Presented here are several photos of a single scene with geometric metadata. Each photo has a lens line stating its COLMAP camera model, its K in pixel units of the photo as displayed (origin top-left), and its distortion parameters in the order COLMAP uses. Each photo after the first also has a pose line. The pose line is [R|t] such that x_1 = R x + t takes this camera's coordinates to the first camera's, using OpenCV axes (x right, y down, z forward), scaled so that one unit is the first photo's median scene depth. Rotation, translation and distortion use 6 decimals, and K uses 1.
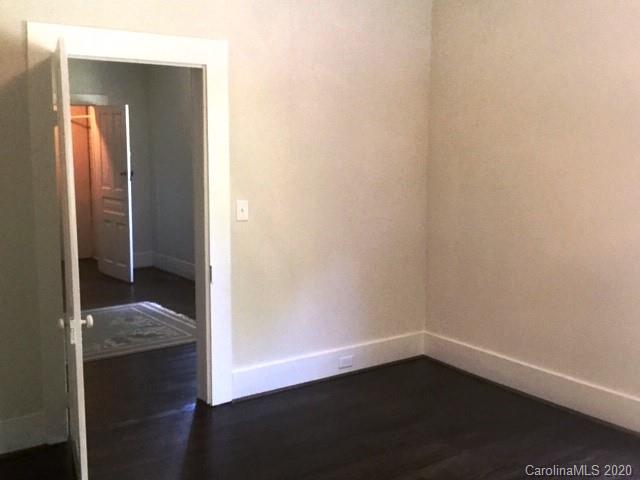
lens RADIAL K [[771.2, 0, 320.1], [0, 771.2, 239.5], [0, 0, 1]] dist [0.053730, 0.000000]
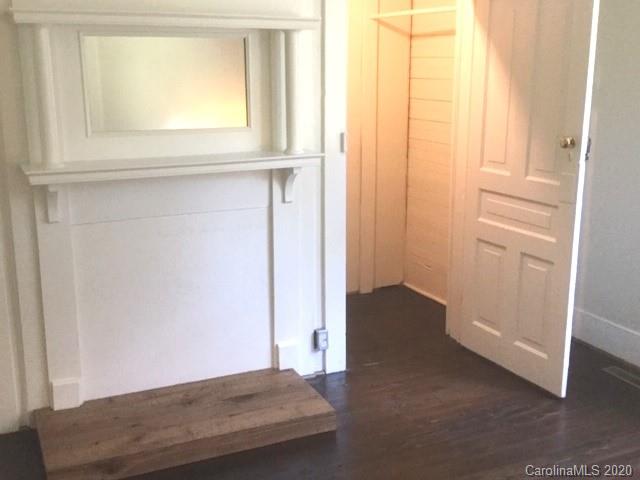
lens RADIAL K [[771.2, 0, 319.8], [0, 771.2, 241.0], [0, 0, 1]] dist [0.053730, 0.000000]
pose [[0.978477, 0.042788, -0.201871, -0.285347], [-0.022310, 0.994468, 0.102644, -0.070314], [0.205146, -0.095931, 0.974019, 0.549507]]
